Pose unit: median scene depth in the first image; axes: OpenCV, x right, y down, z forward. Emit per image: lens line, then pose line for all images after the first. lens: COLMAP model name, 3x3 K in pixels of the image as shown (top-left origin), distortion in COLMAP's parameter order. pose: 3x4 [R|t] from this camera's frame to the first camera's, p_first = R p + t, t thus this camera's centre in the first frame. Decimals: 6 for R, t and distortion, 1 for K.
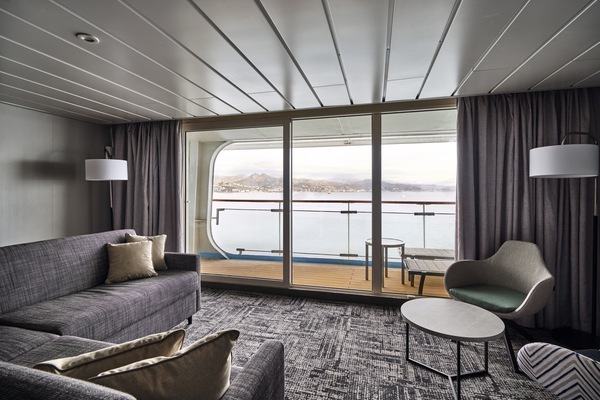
lens RADIAL K [[290.3, 0, 300.3], [0, 290.3, 203.9], [0, 0, 1]] dist [0.000059, 0.000116]
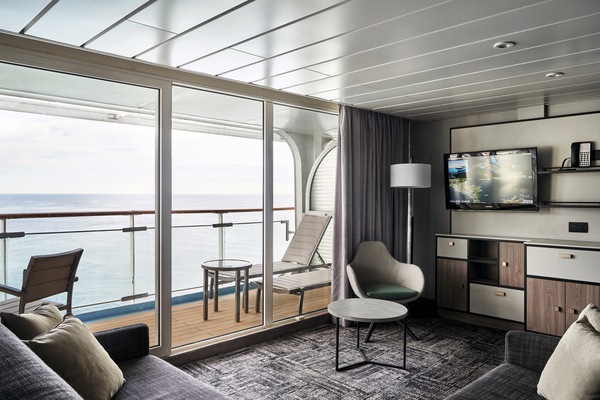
lens RADIAL K [[446.6, 0, 298.8], [0, 446.6, 197.7], [0, 0, 1]] dist [-0.010868, -0.002431]
pose [[0.502133, 0.003999, 0.864781, -0.859508], [0.031624, 0.999236, -0.022983, -0.010219], [-0.864212, 0.038888, 0.501623, 0.345988]]
